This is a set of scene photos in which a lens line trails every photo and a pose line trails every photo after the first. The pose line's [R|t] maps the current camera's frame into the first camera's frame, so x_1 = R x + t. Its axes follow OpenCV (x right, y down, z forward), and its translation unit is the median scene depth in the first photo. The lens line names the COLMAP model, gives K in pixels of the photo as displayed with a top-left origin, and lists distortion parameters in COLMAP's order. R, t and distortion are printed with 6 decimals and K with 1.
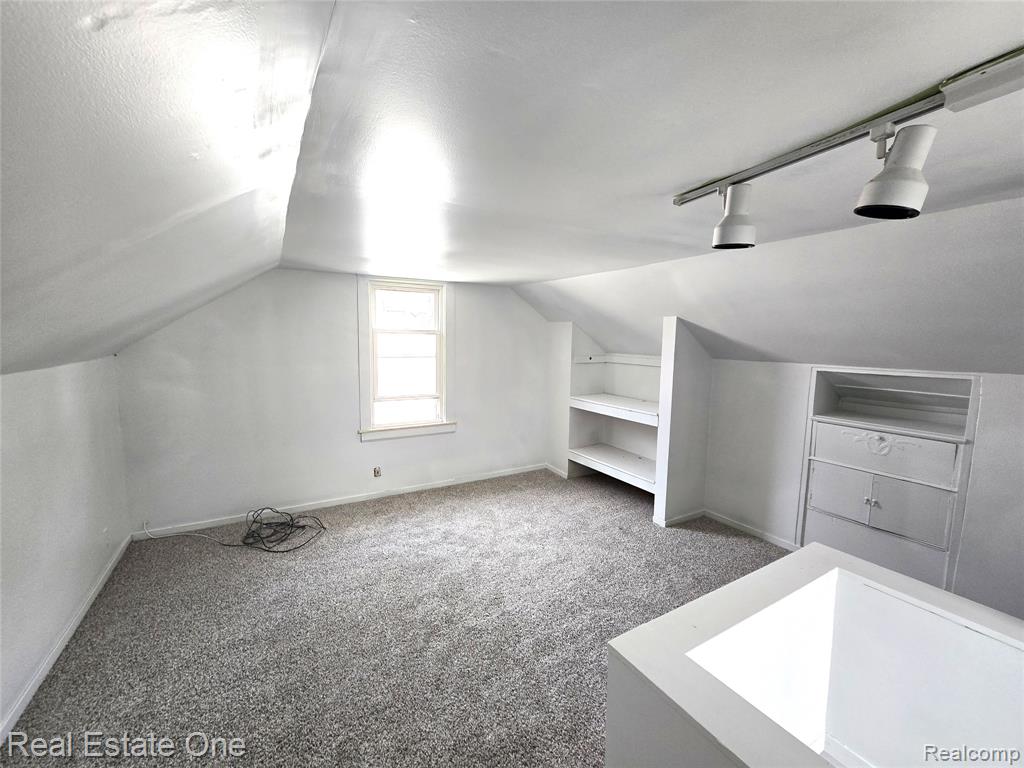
lens RADIAL K [[414.1, 0, 507.2], [0, 414.1, 383.9], [0, 0, 1]] dist [-0.001321, 0.001066]
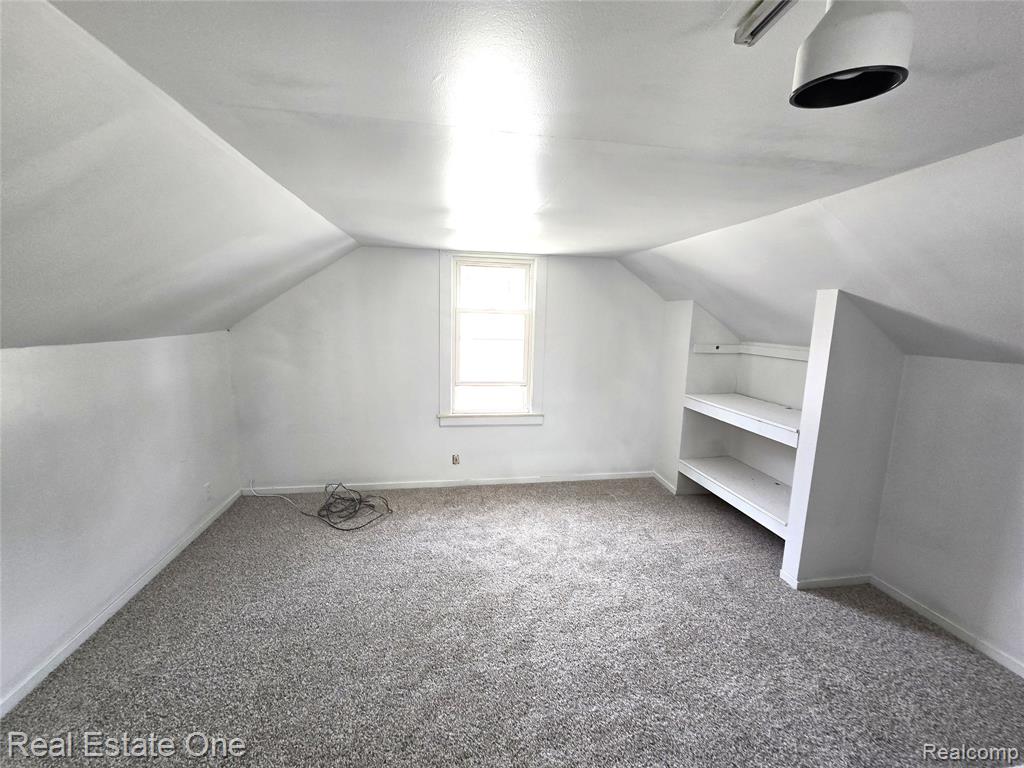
lens RADIAL K [[414.1, 0, 515.8], [0, 414.1, 382.8], [0, 0, 1]] dist [-0.001321, 0.001066]
pose [[0.940375, 0.061654, -0.334505, 0.146514], [-0.049658, 0.997783, 0.044305, -0.014160], [0.336495, -0.025053, 0.941352, 0.182801]]
